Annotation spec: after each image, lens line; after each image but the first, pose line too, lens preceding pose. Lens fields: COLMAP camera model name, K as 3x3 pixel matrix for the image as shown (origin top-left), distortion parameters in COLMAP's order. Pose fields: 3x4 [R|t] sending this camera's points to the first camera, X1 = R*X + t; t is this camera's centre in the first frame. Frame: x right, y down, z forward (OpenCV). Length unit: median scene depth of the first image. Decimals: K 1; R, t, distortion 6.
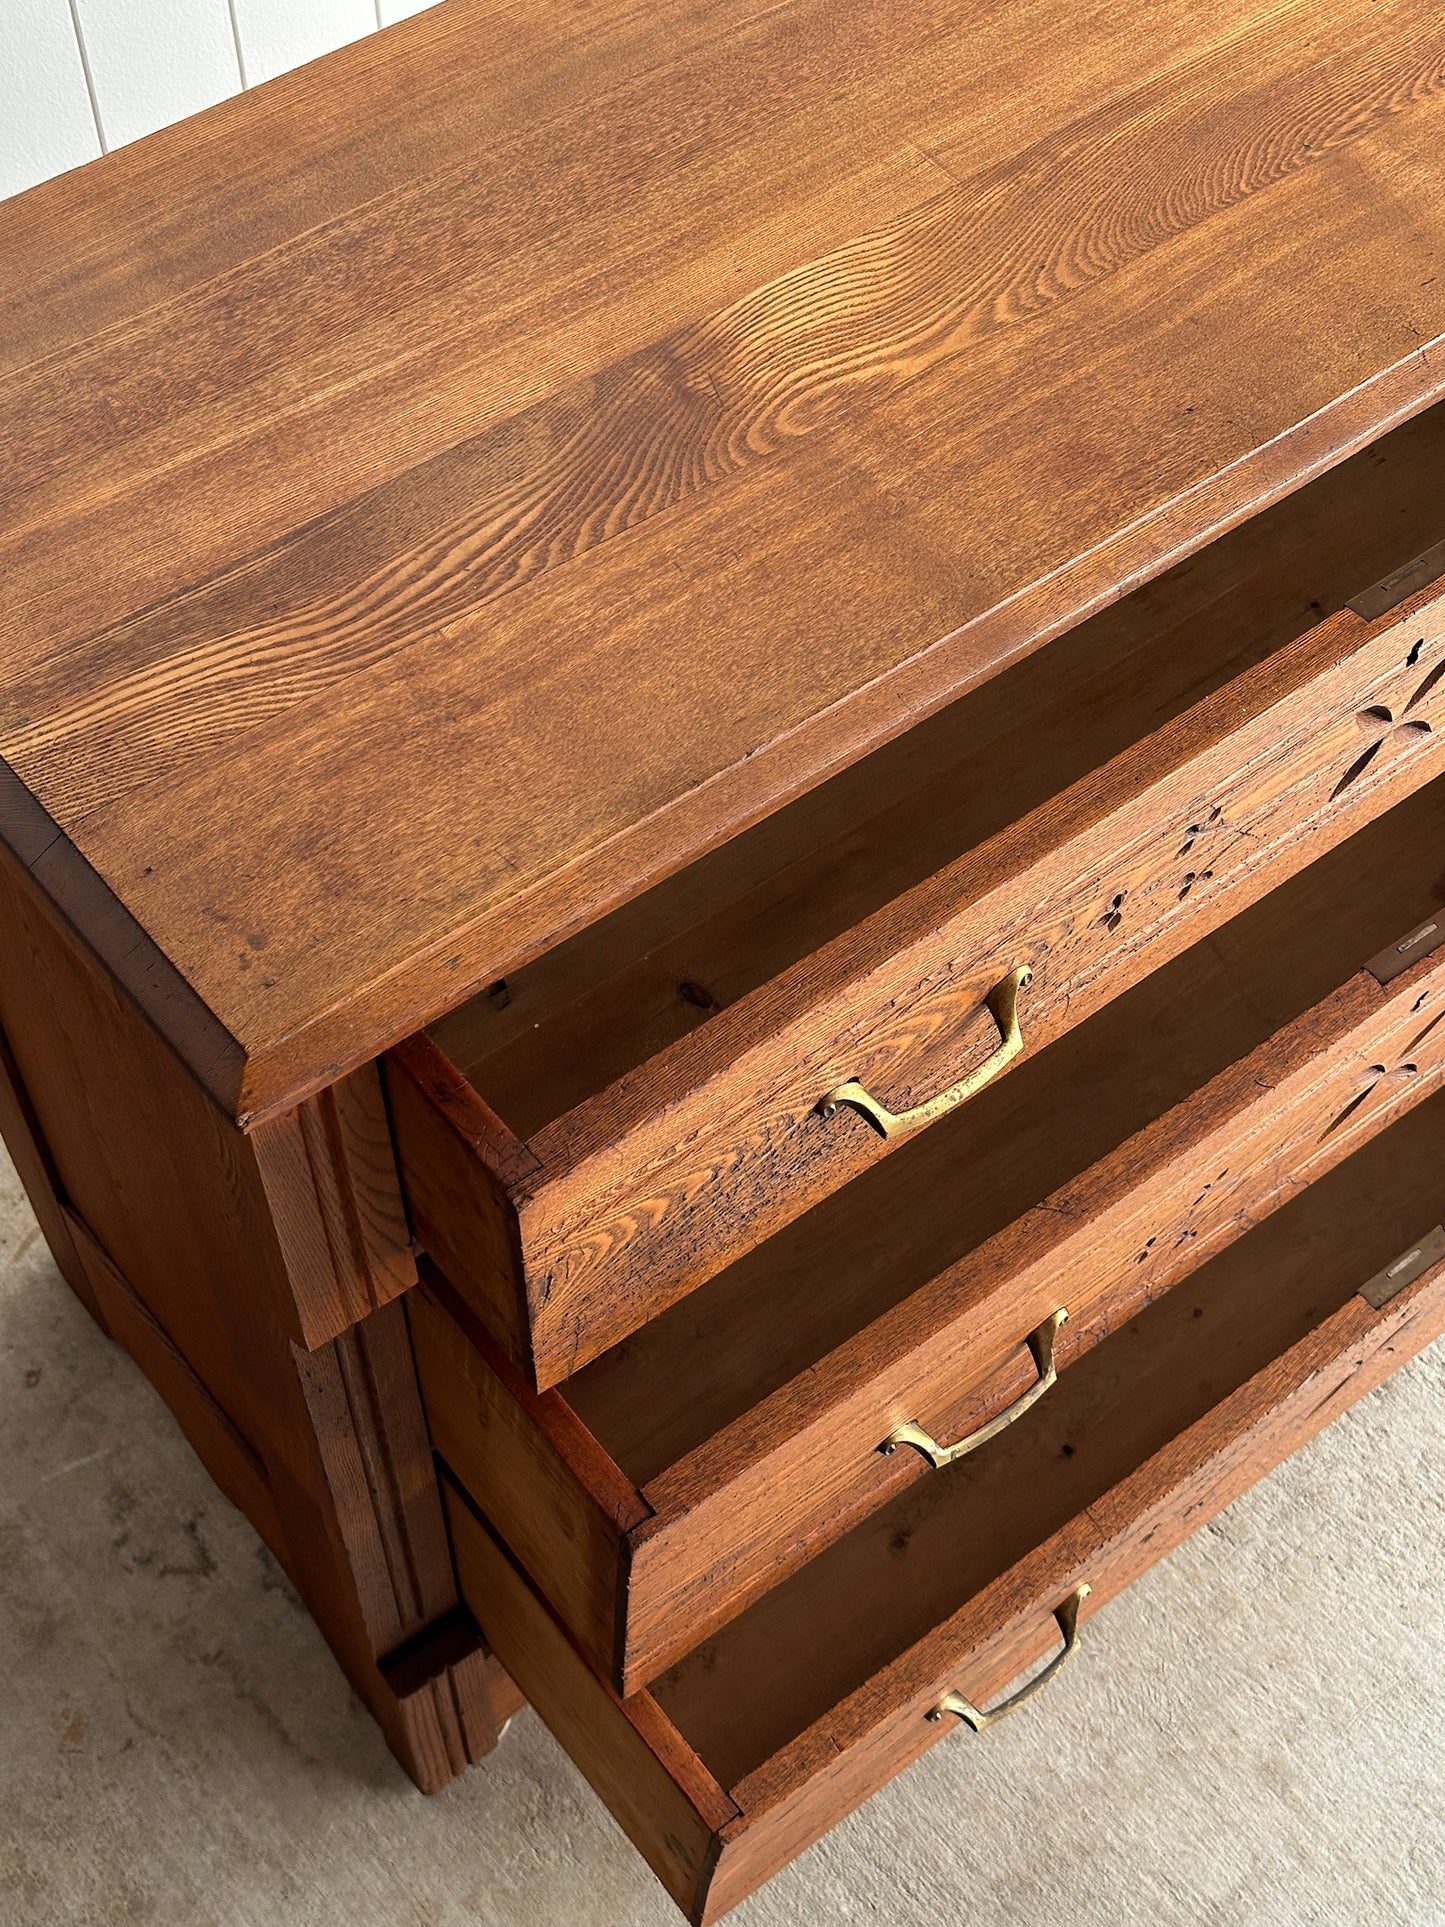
lens RADIAL K [[2721.9, 0, 724.1], [0, 2721.9, 937.0], [0, 0, 1]] dist [0.062388, -0.159571]
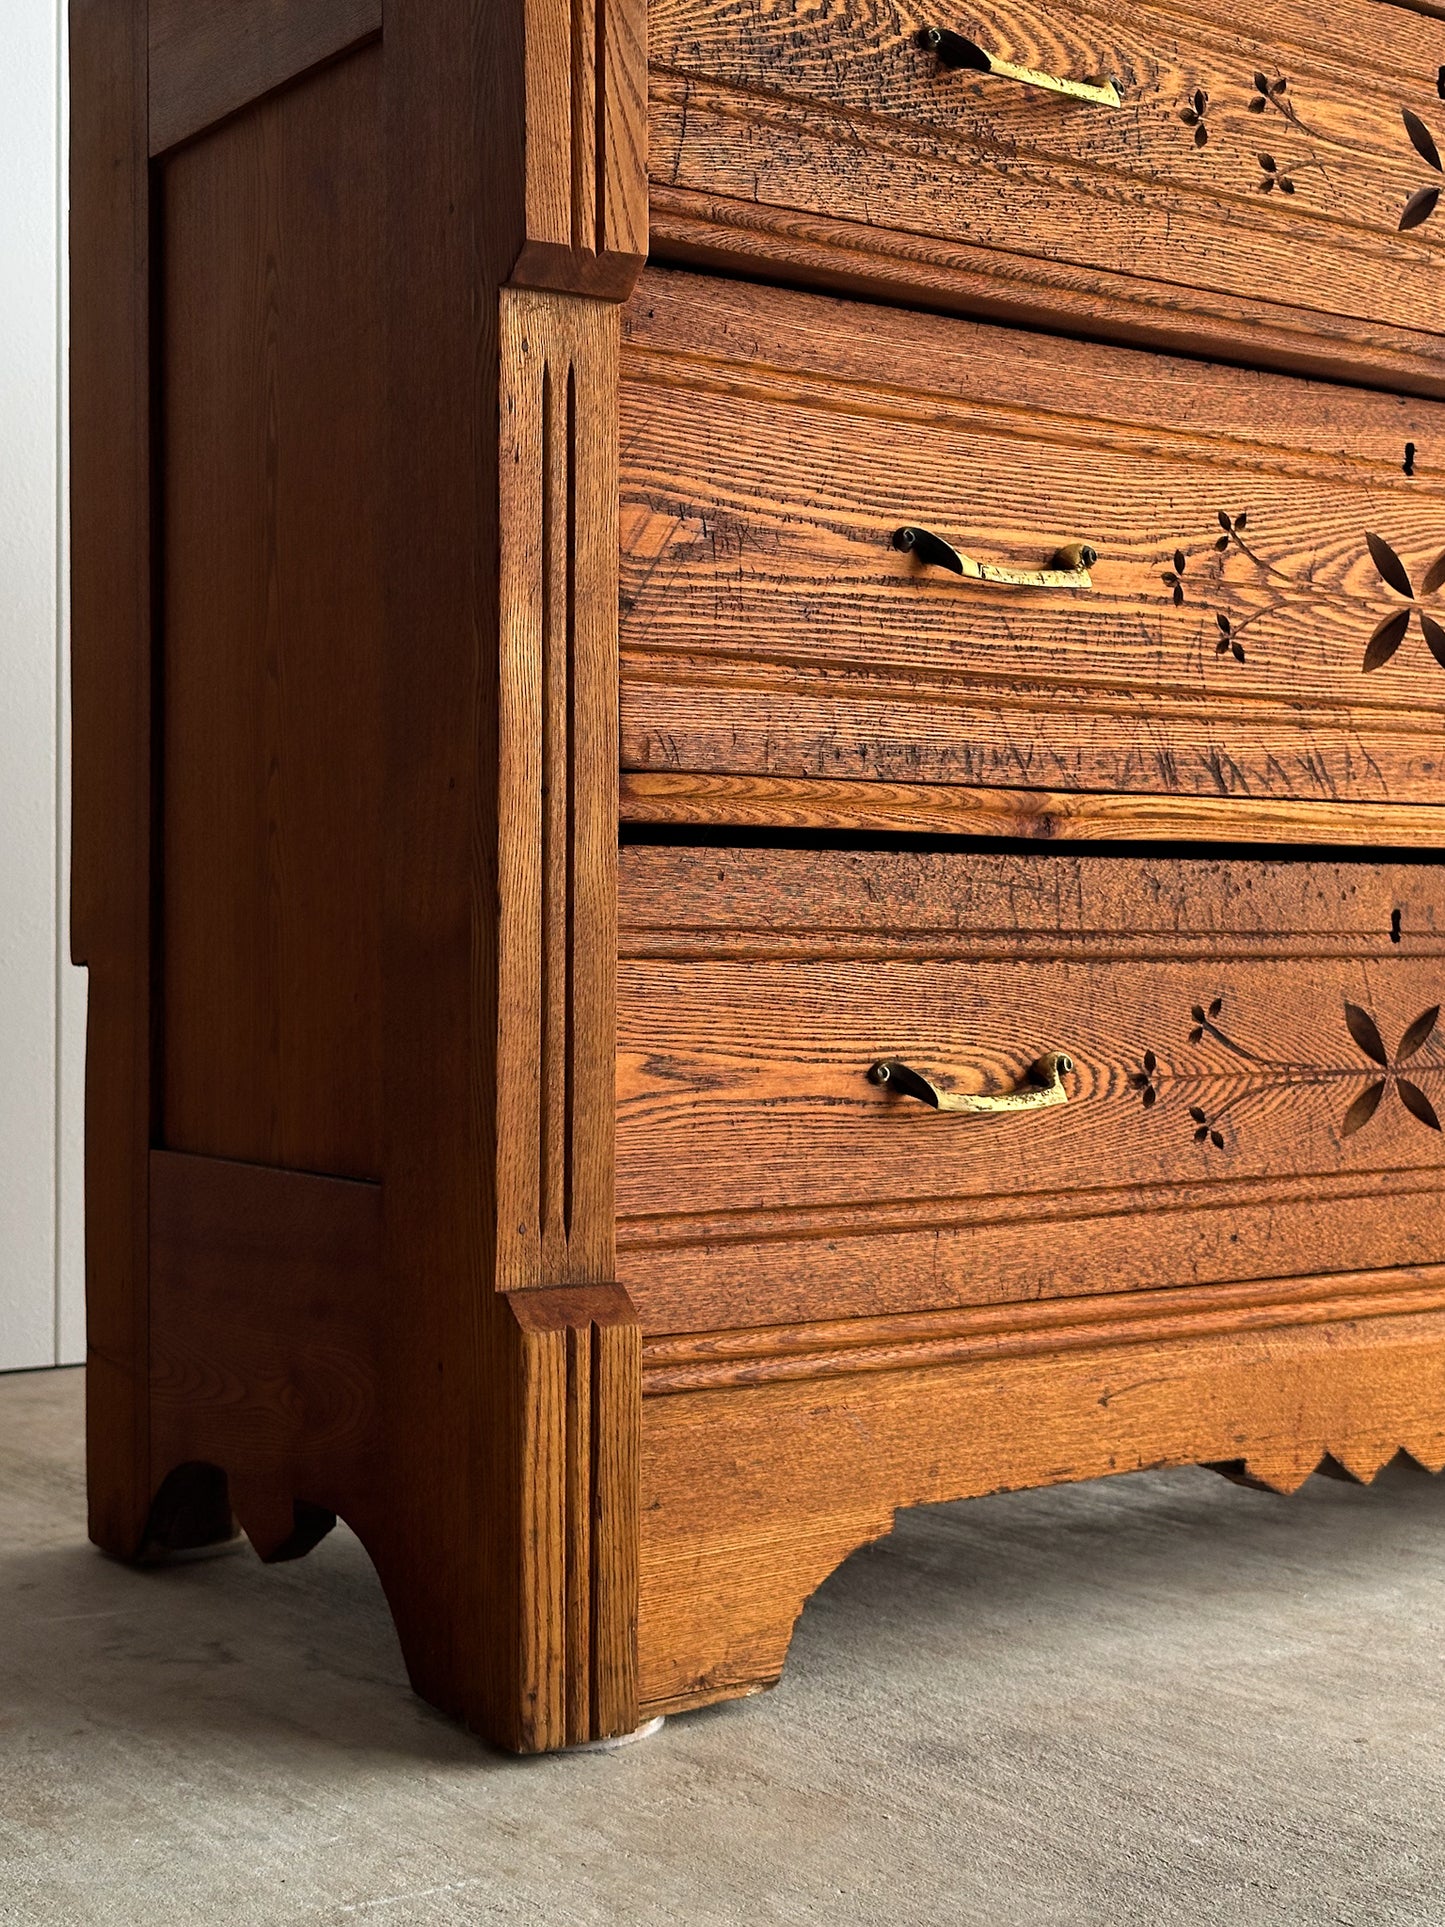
lens RADIAL K [[2721.9, 0, 724.1], [0, 2721.9, 937.0], [0, 0, 1]] dist [0.062388, -0.159571]
pose [[0.998651, -0.013732, -0.050083, 0.004268], [-0.033058, 0.575671, -0.817013, 0.754413], [0.040051, 0.817566, 0.574441, 0.451531]]
